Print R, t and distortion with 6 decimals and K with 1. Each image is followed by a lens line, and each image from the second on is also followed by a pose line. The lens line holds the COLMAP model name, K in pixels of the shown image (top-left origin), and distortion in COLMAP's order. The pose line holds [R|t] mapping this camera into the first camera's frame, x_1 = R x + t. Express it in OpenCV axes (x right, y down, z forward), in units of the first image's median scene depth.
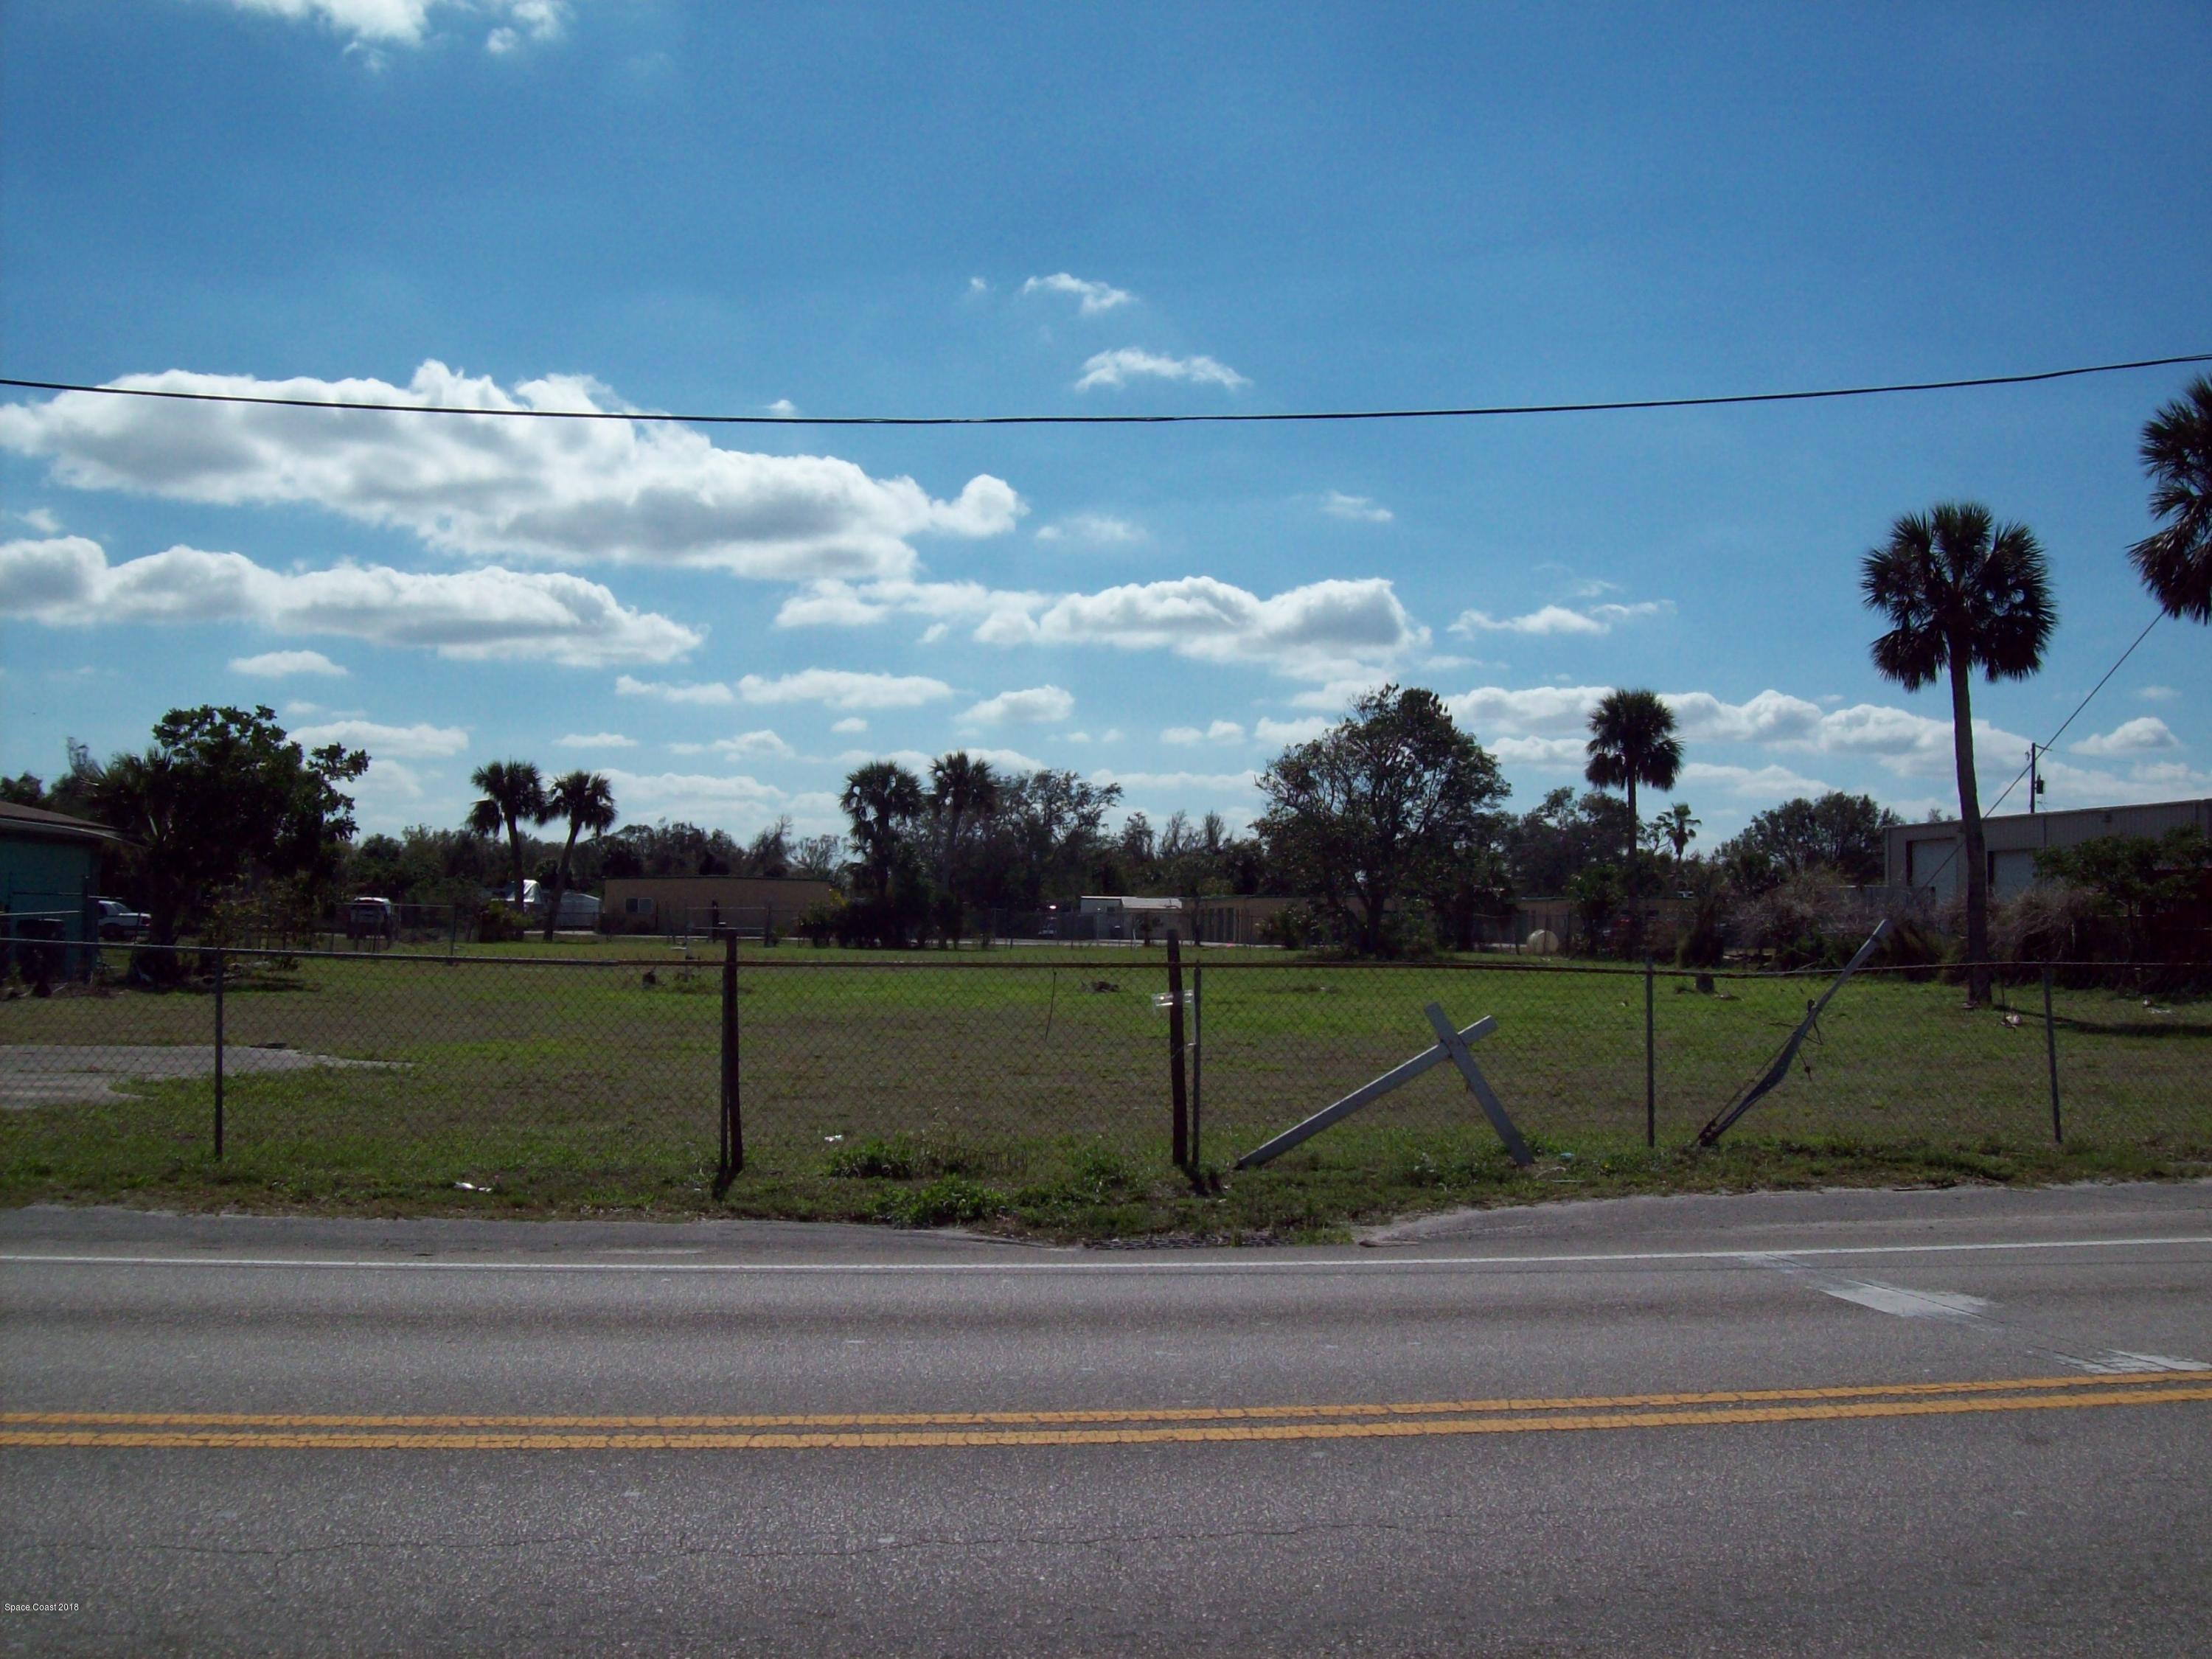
lens RADIAL K [[2383.7, 0, 1123.3], [0, 2383.7, 836.4], [0, 0, 1]] dist [-0.157884, 0.000000]
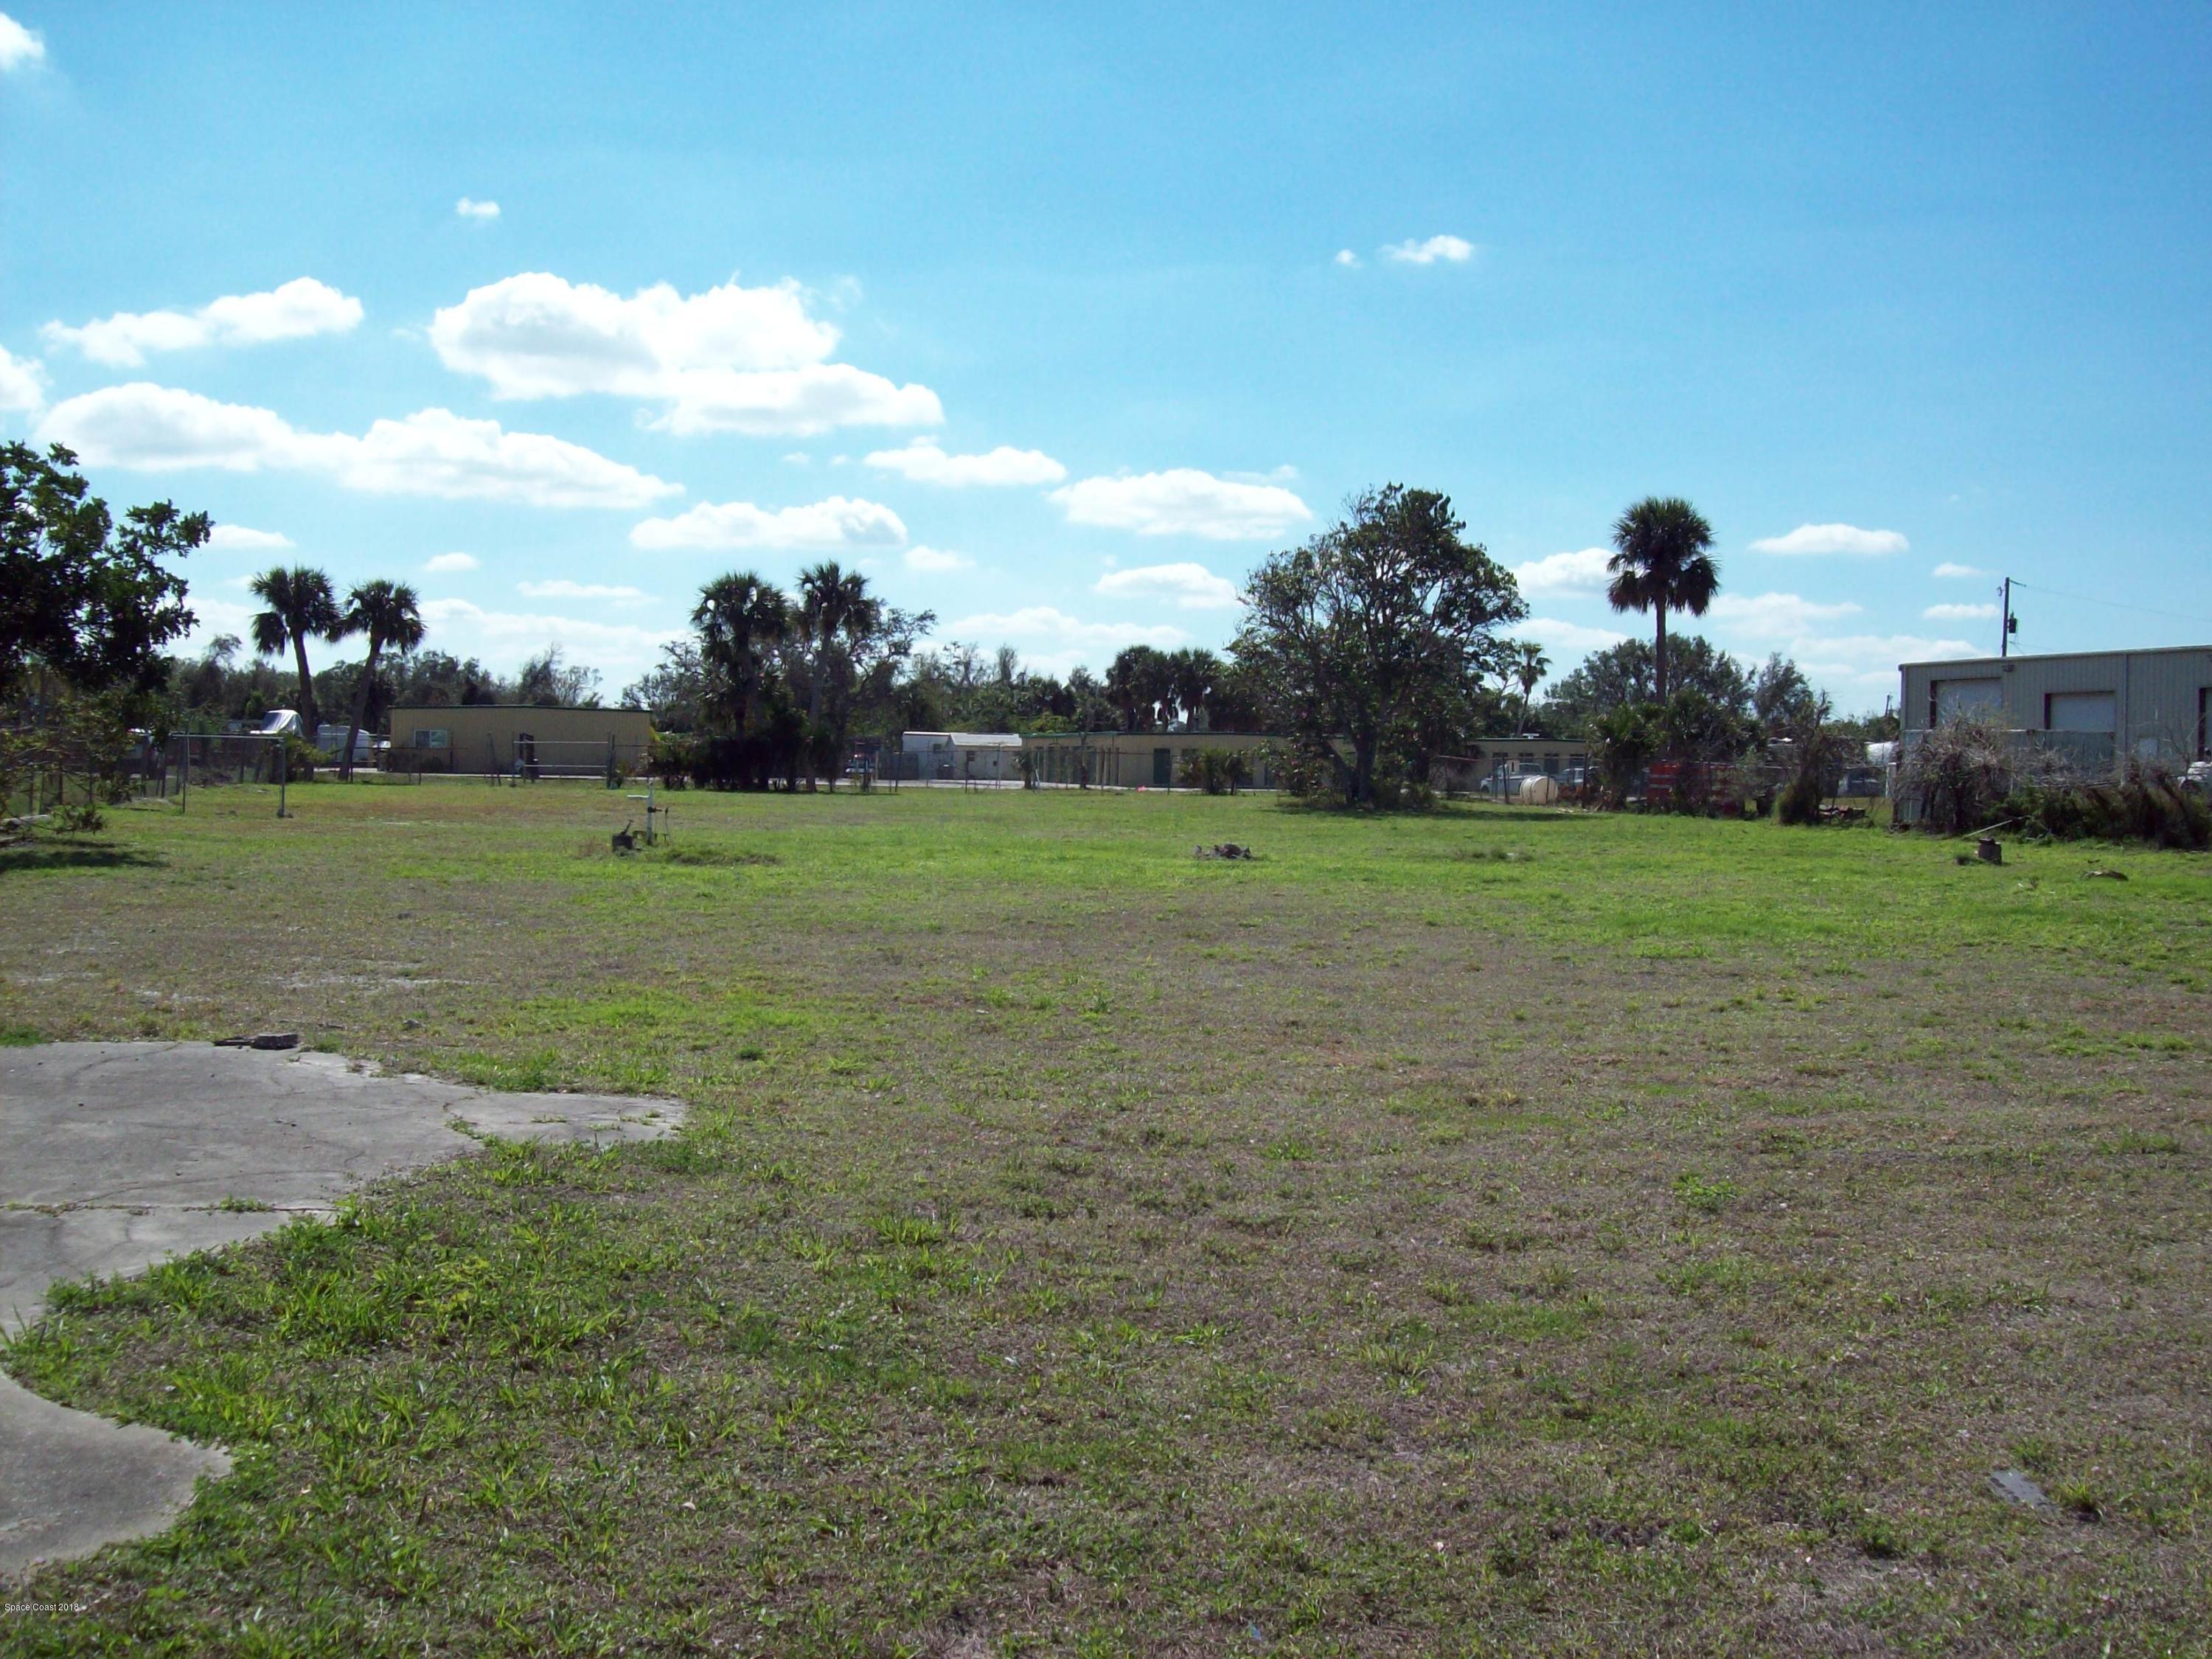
lens RADIAL K [[2383.7, 0, 1125.0], [0, 2383.7, 840.9], [0, 0, 1]] dist [-0.157884, 0.000000]
pose [[0.992973, 0.004143, 0.118272, -0.066115], [-0.012361, 0.997551, 0.068836, 0.004813], [-0.117697, -0.069815, 0.990592, 0.140345]]
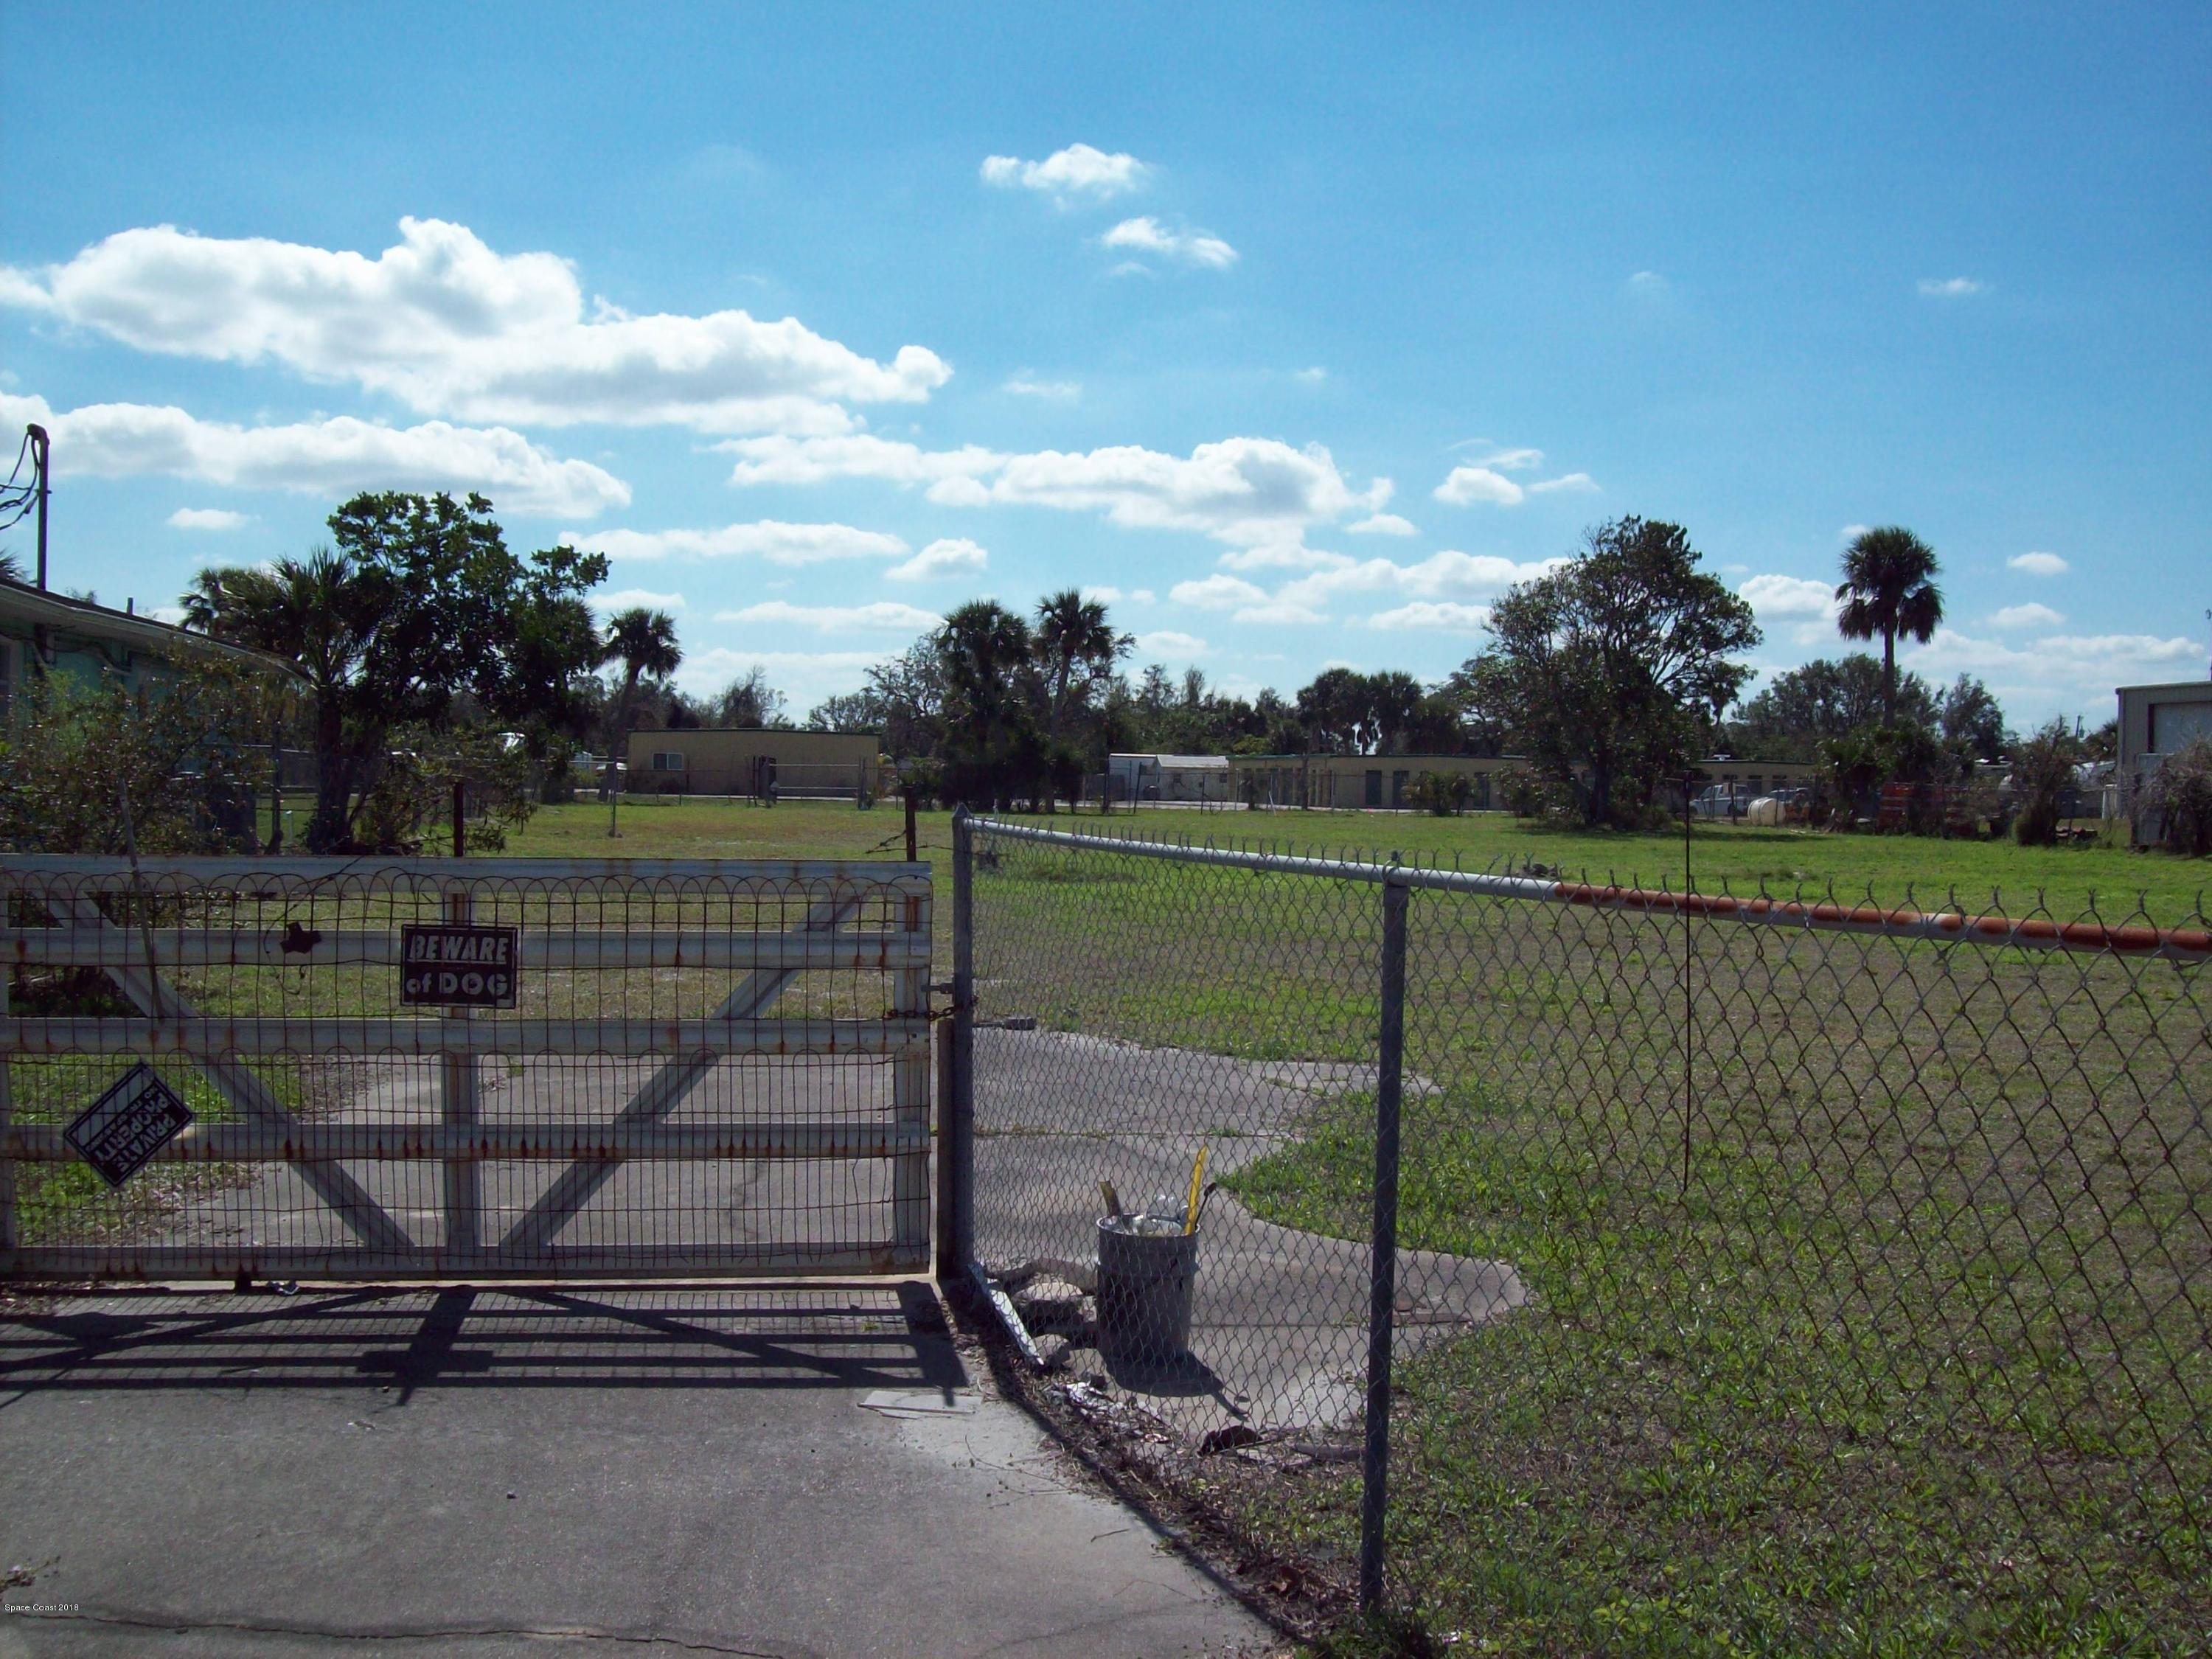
lens RADIAL K [[2383.7, 0, 1124.4], [0, 2383.7, 823.1], [0, 0, 1]] dist [-0.157884, 0.000000]
pose [[0.998665, 0.006730, 0.051222, -0.095649], [-0.009486, 0.998509, 0.053754, 0.003266], [-0.050784, -0.054168, 0.997240, 0.115356]]
